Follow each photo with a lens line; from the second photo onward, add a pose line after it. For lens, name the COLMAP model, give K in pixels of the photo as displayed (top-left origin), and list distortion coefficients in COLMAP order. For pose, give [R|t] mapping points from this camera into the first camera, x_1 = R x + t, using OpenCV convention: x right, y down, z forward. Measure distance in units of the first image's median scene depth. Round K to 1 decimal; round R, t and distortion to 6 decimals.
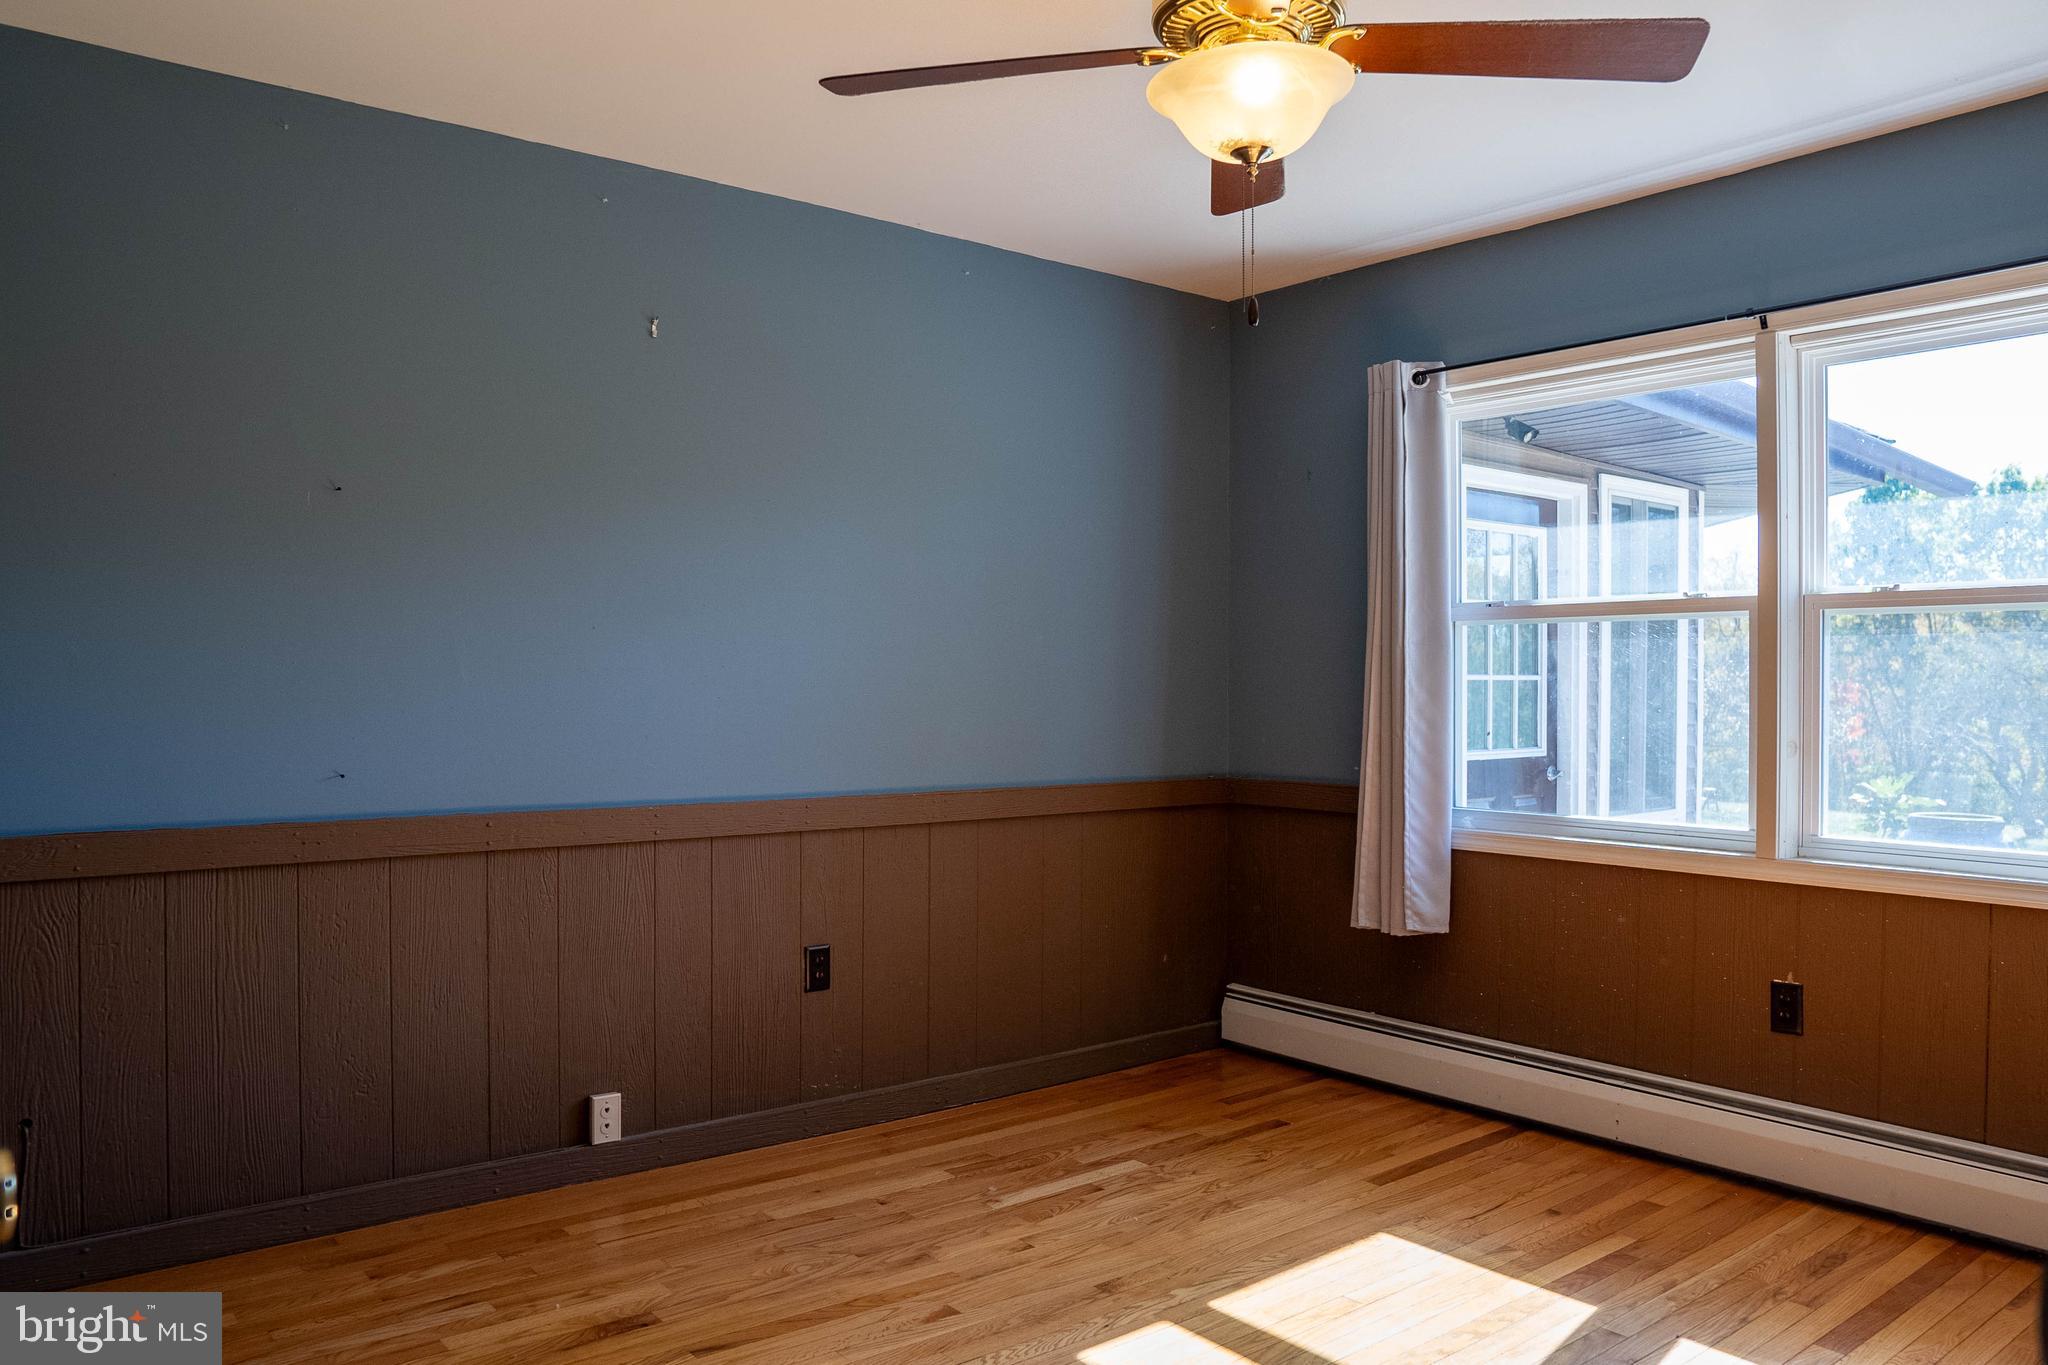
lens RADIAL K [[1463.4, 0, 1022.0], [0, 1463.4, 690.5], [0, 0, 1]] dist [-0.086191, 0.044512]
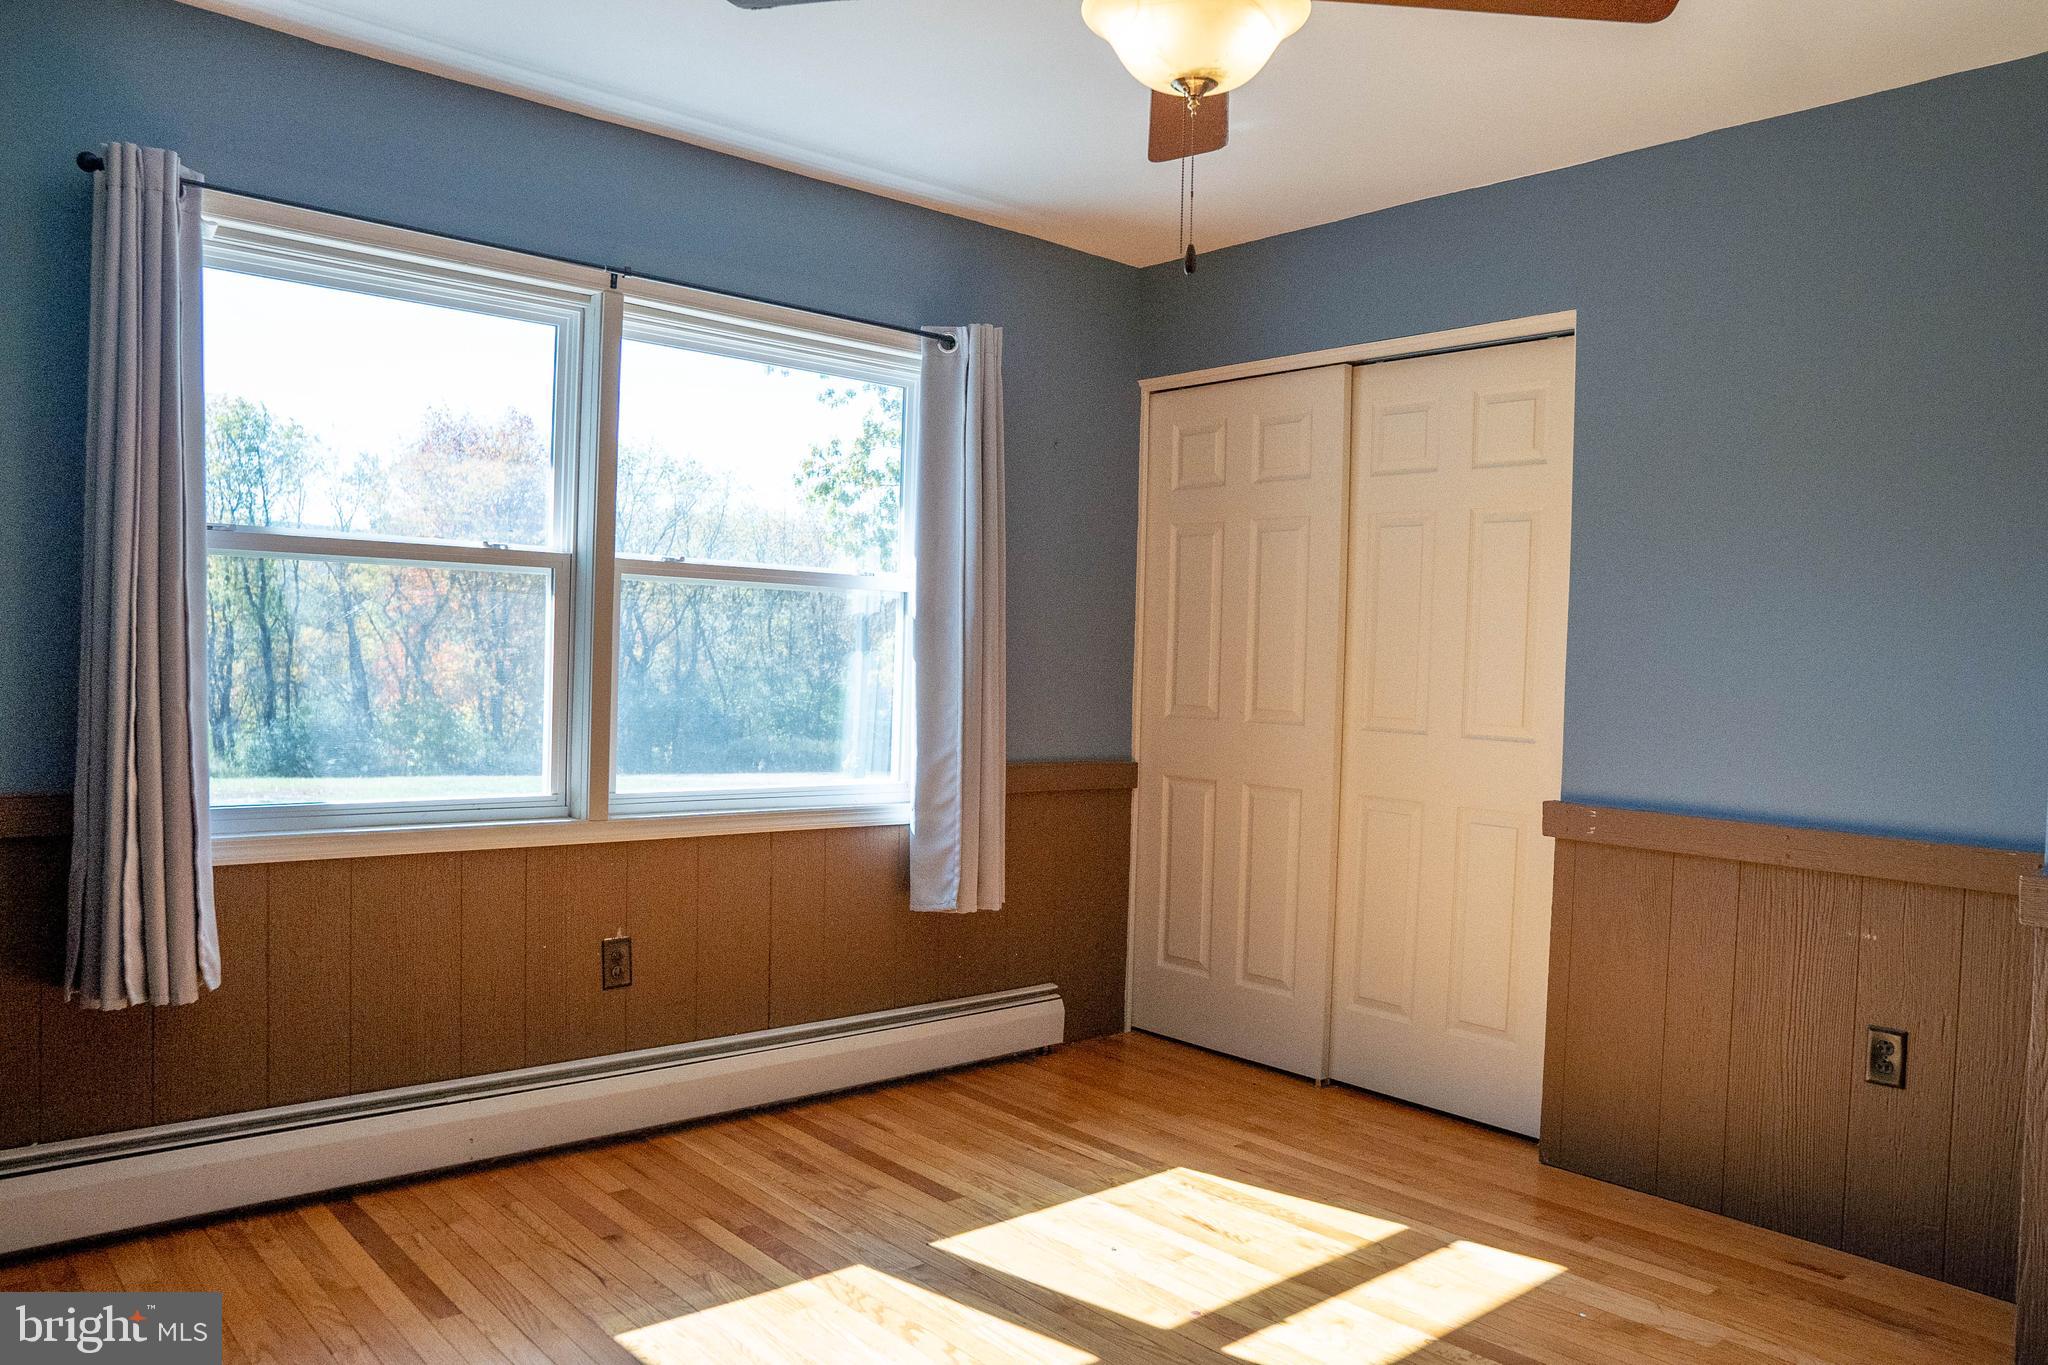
lens RADIAL K [[1463.4, 0, 1035.1], [0, 1463.4, 698.6], [0, 0, 1]] dist [-0.086191, 0.044512]
pose [[-0.055823, -0.041424, 0.997581, -0.526596], [-0.031643, 0.998710, 0.039700, -0.018432], [-0.997939, -0.029351, -0.057062, 0.789628]]
